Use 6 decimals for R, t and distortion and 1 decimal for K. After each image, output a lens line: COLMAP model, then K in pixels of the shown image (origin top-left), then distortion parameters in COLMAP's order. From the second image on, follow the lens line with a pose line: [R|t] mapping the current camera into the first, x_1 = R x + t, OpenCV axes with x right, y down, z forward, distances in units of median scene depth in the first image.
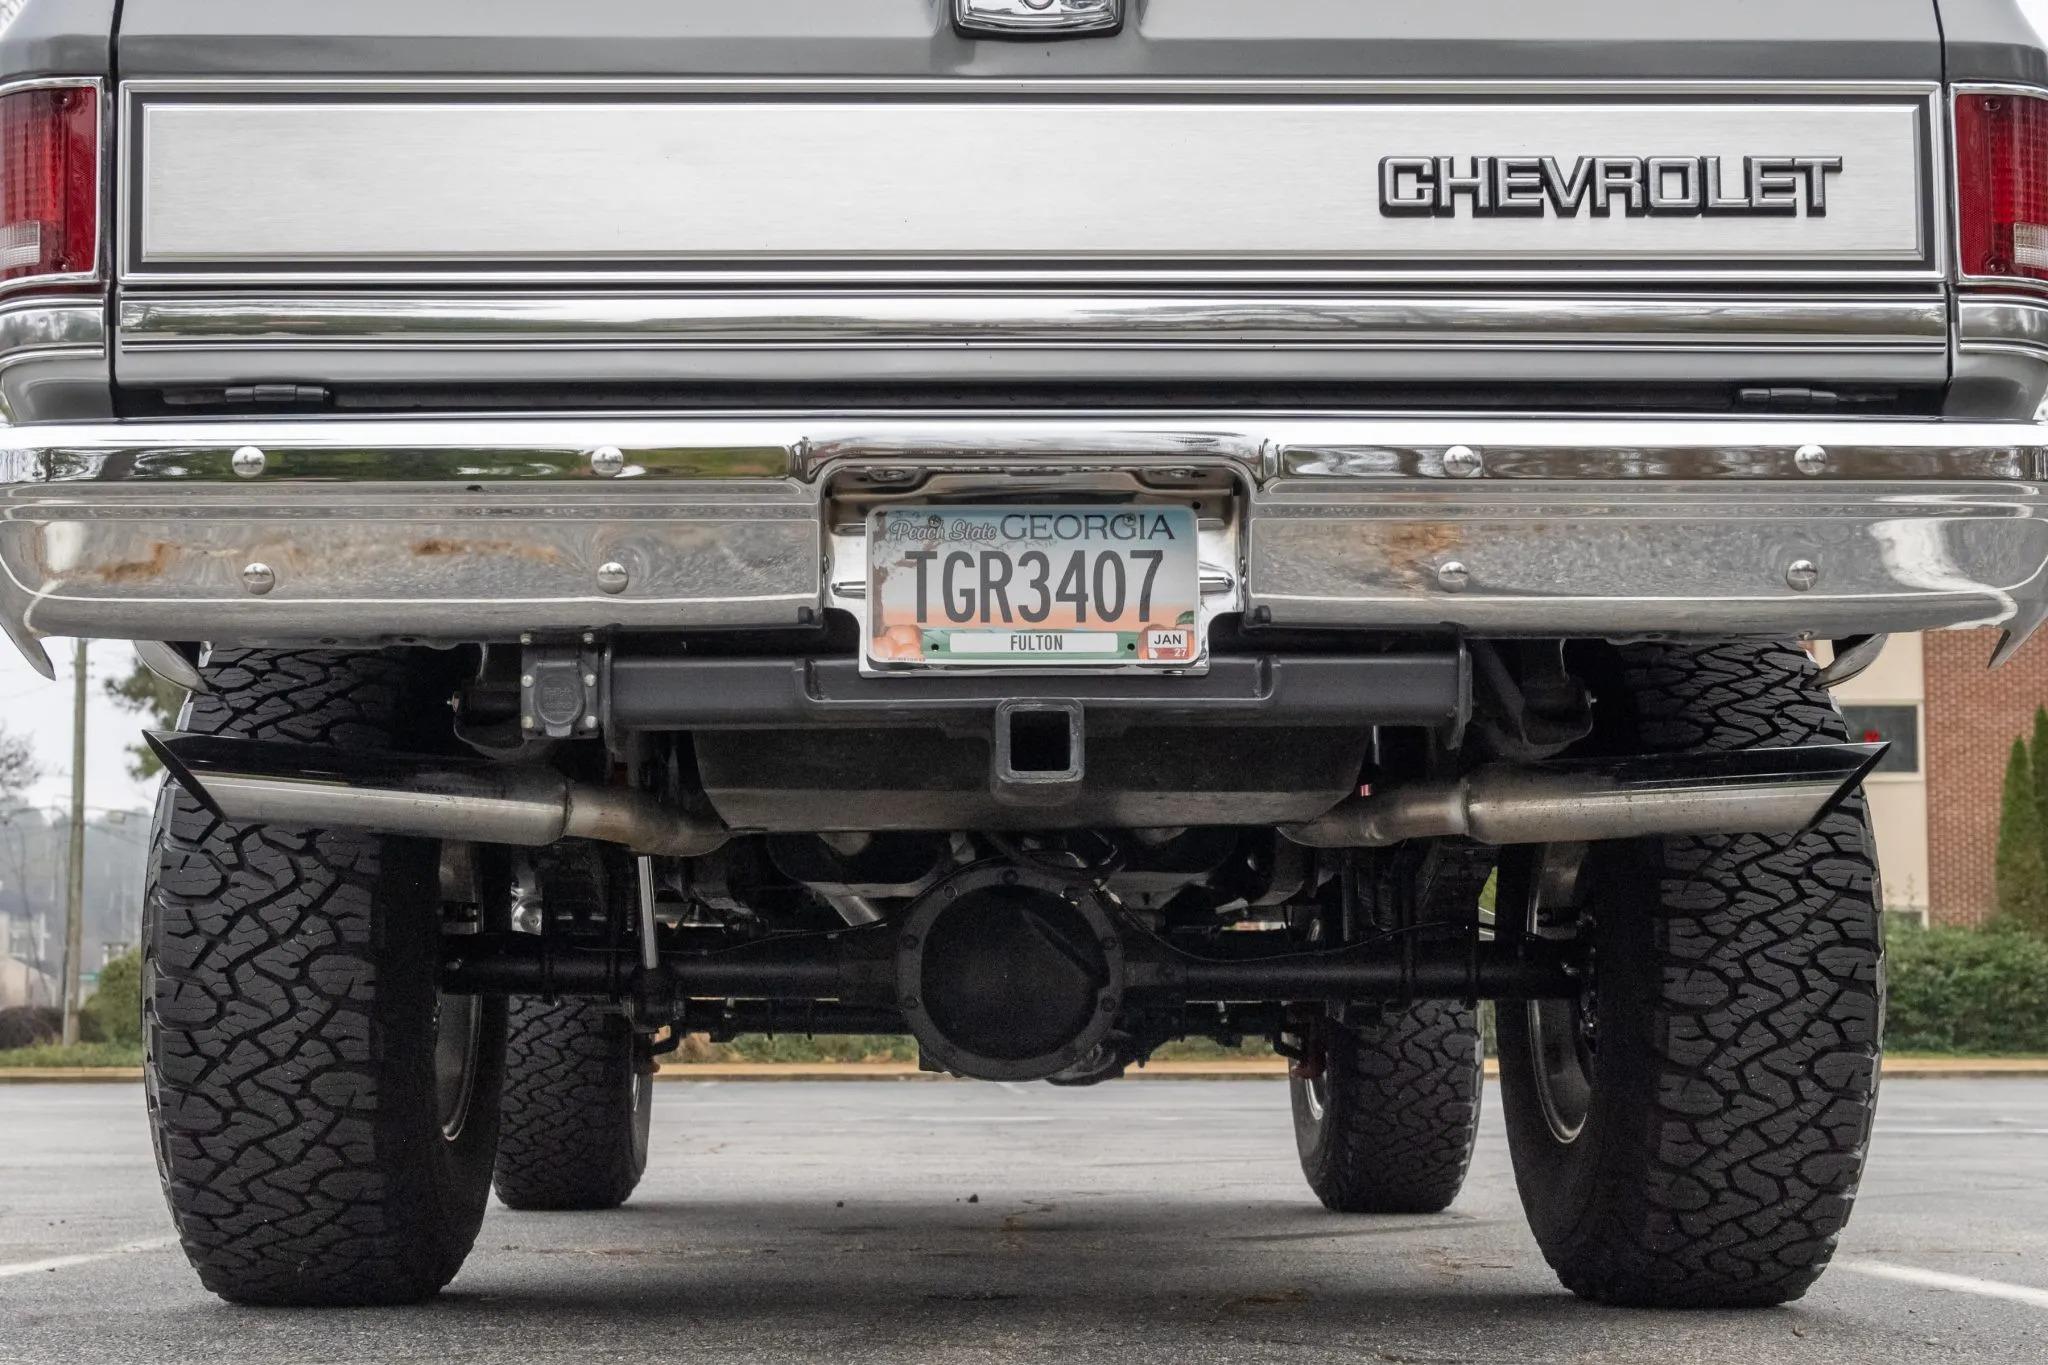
lens RADIAL K [[2957.8, 0, 1013.7], [0, 2957.8, 933.8], [0, 0, 1]] dist [-0.002940, 0.050883]
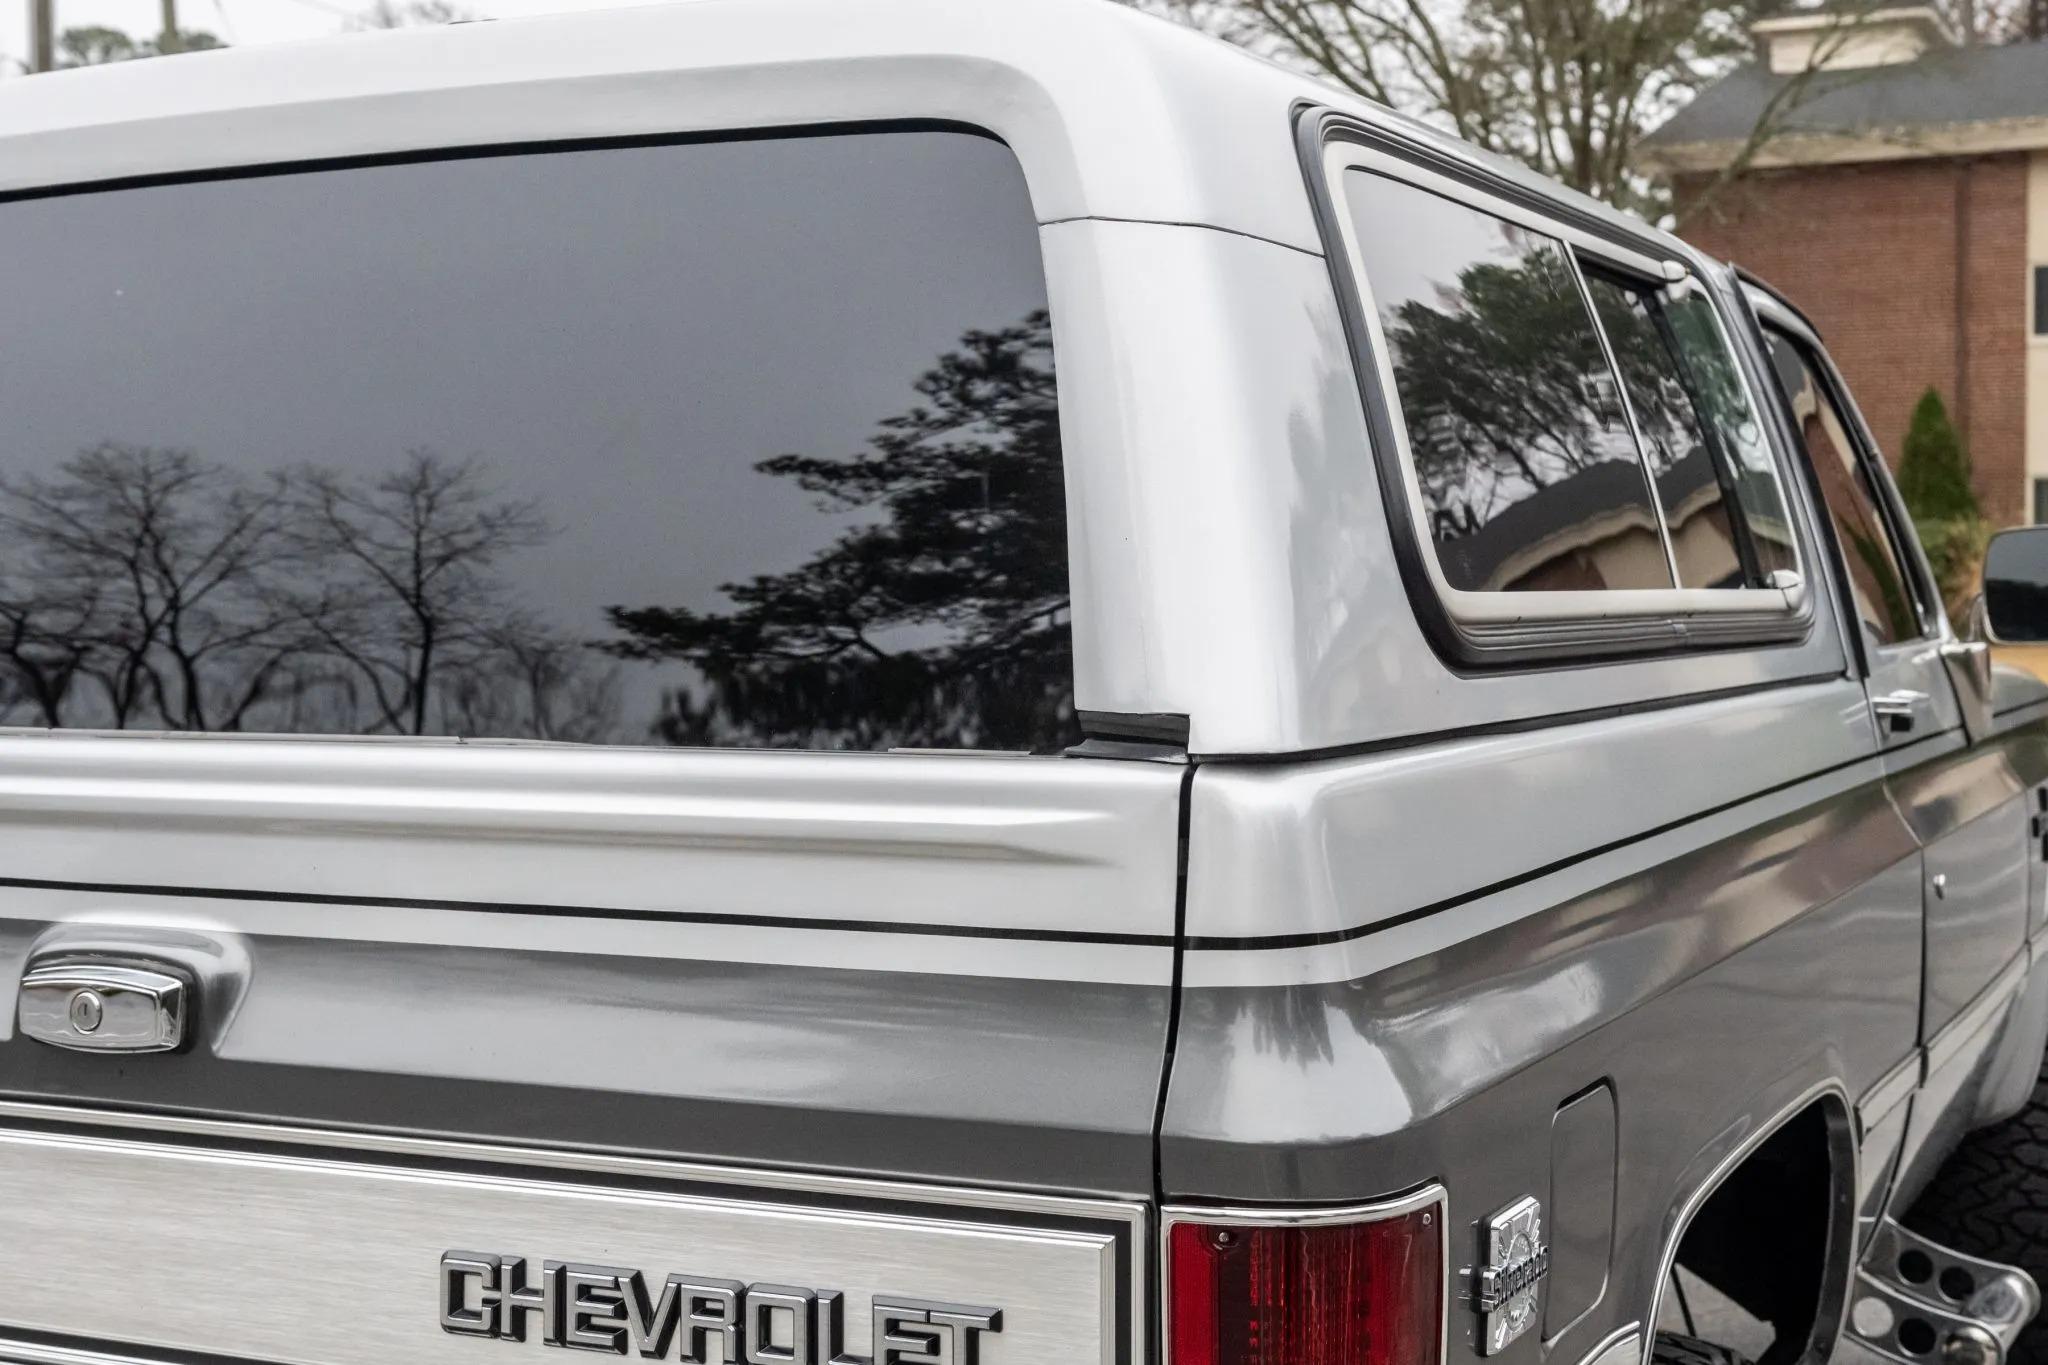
lens RADIAL K [[2732.1, 0, 1129.5], [0, 2732.1, 682.0], [0, 0, 1]] dist [0.030453, 0.041026]
pose [[0.893753, 0.015737, -0.448284, 0.492199], [0.025823, 0.995922, 0.086446, -0.386846], [0.447816, -0.088838, 0.889701, 0.397990]]
